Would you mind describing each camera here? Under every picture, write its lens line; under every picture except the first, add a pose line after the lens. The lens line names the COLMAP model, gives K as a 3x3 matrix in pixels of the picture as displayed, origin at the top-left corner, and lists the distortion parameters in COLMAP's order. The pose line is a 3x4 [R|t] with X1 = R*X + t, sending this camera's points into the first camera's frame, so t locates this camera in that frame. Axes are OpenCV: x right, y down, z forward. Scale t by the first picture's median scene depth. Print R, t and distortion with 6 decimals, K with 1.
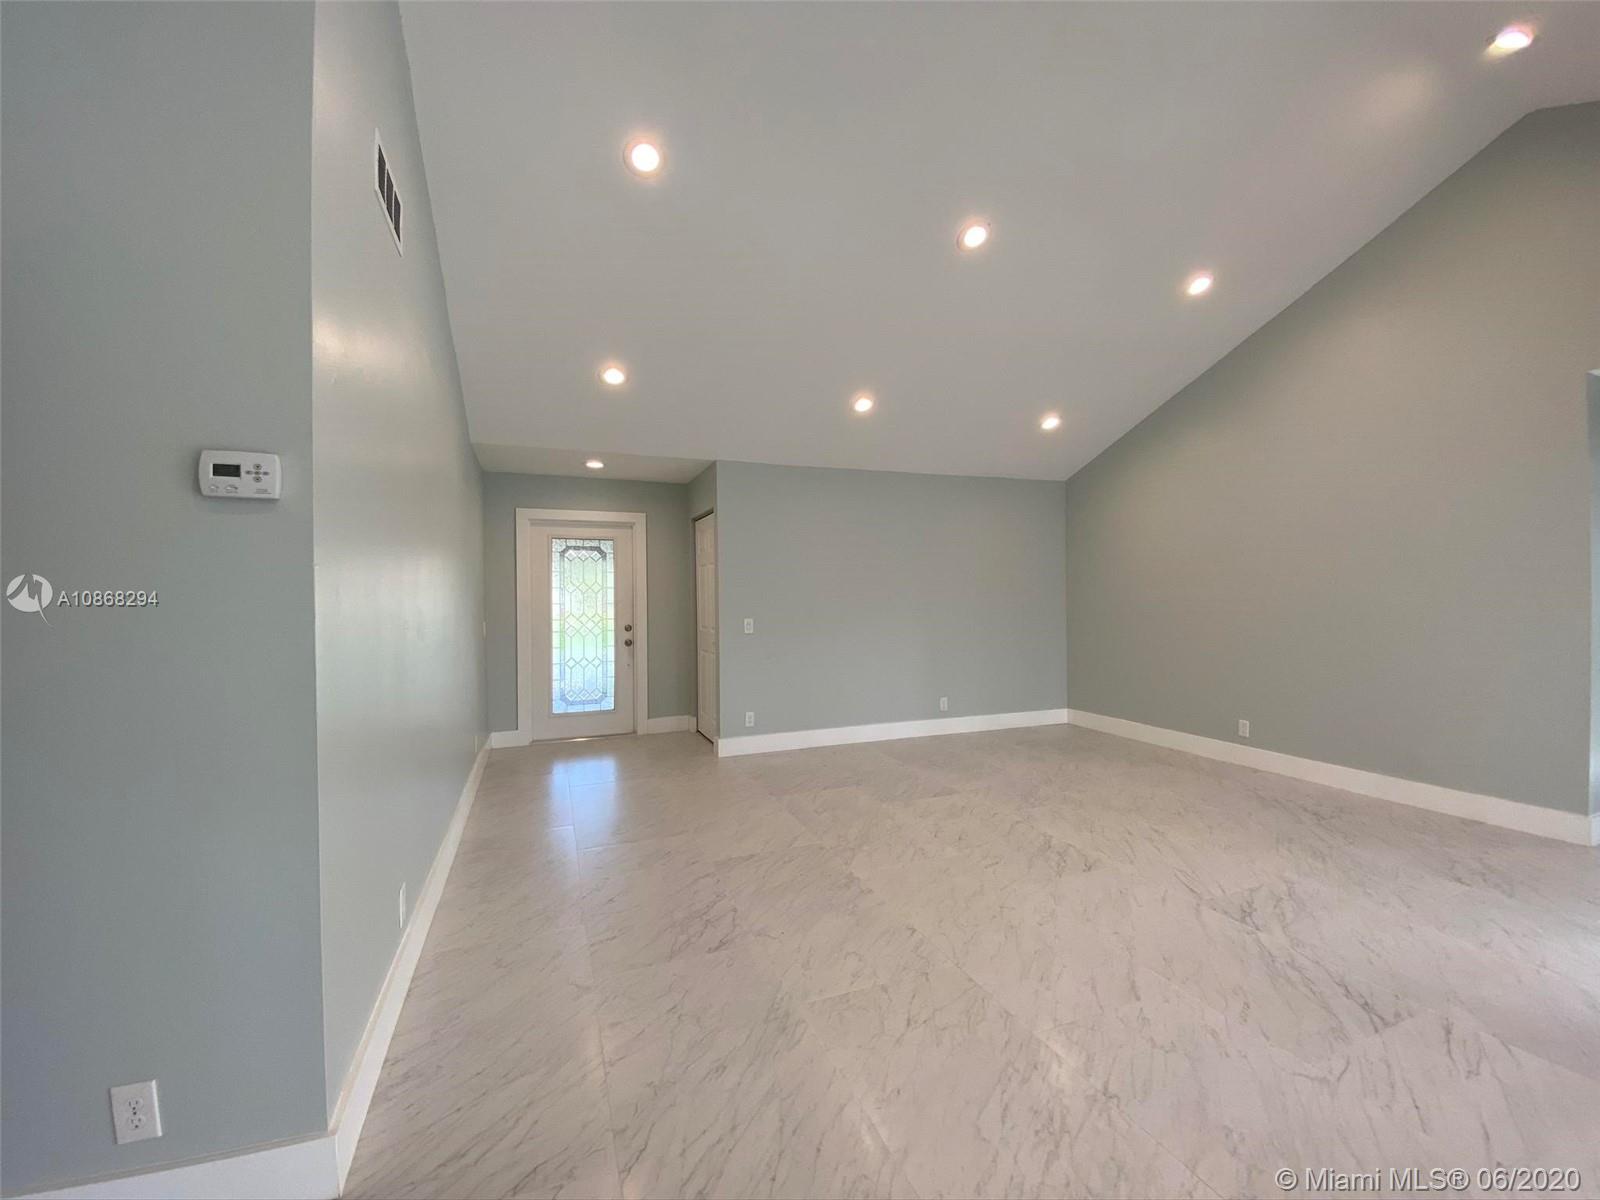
lens RADIAL K [[648.8, 0, 802.7], [0, 648.8, 597.1], [0, 0, 1]] dist [-0.015862, -0.000804]
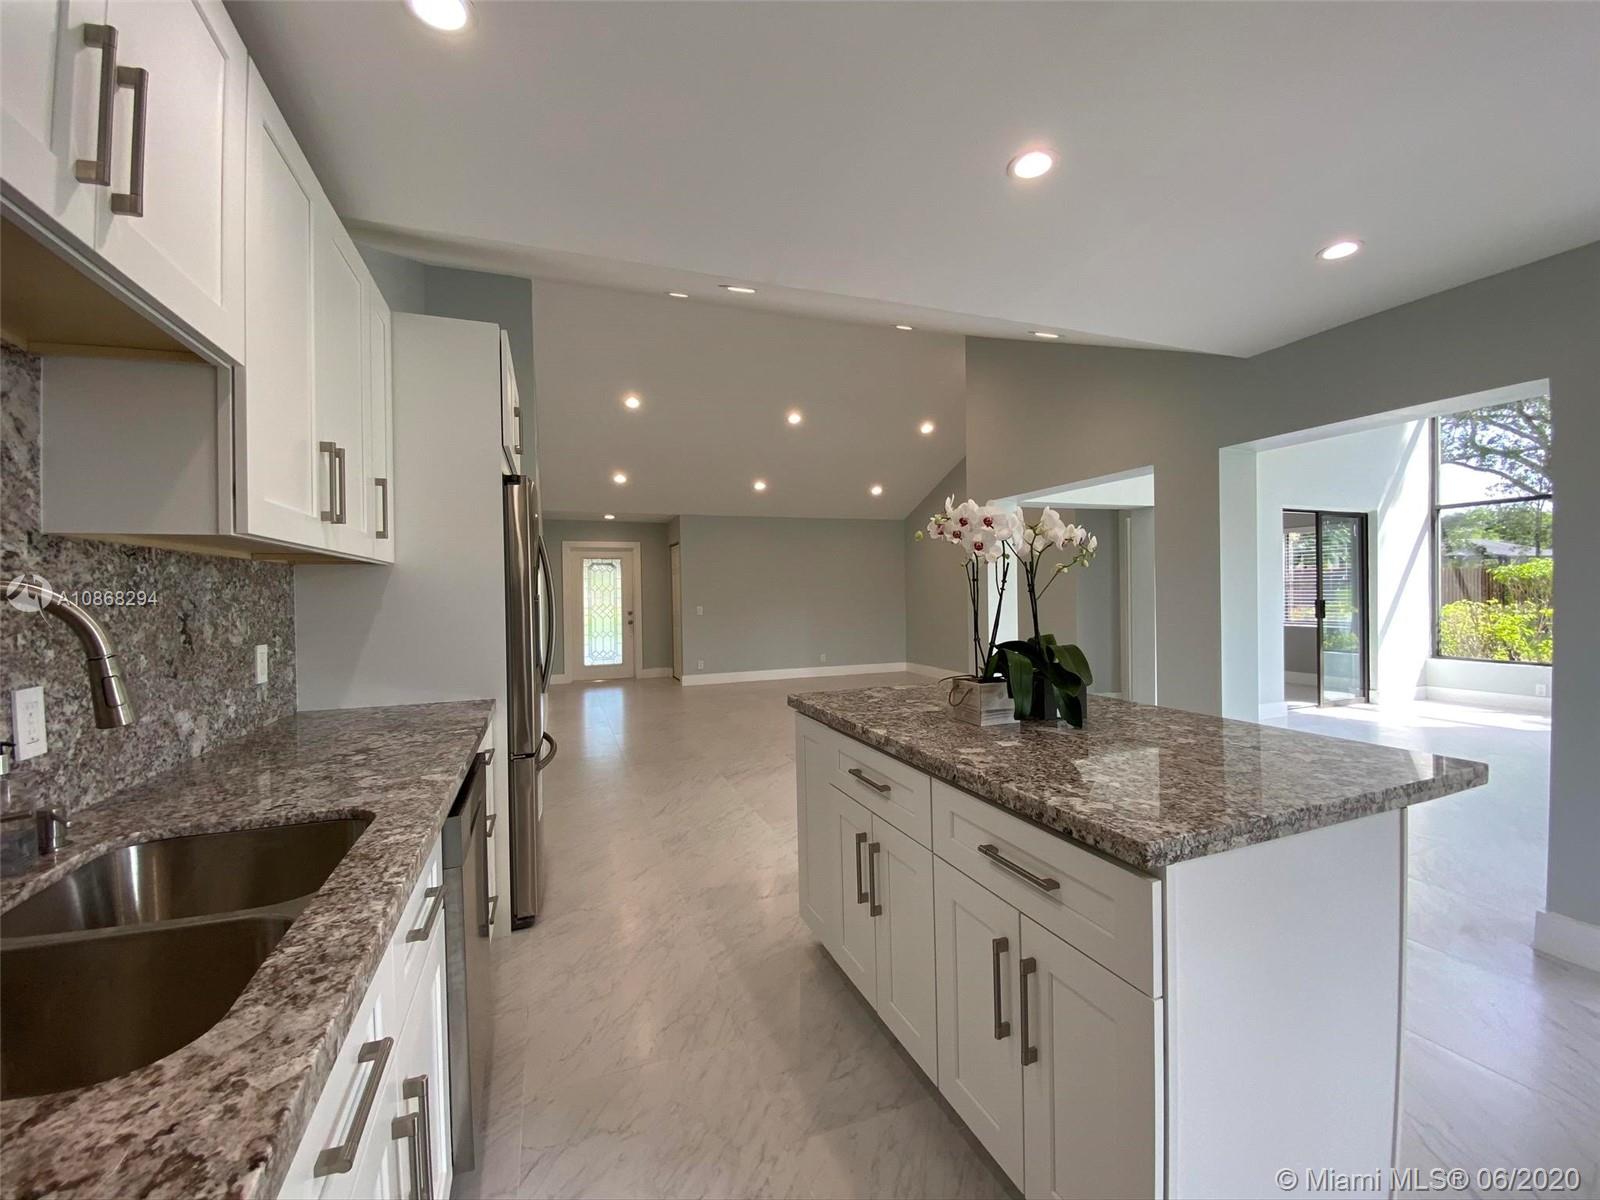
lens RADIAL K [[648.8, 0, 802.8], [0, 648.8, 593.6], [0, 0, 1]] dist [-0.015862, -0.000804]
pose [[0.999905, -0.005778, -0.012487, 0.192491], [0.005886, 0.999945, 0.008652, -0.012123], [0.012436, -0.008724, 0.999885, -0.646793]]
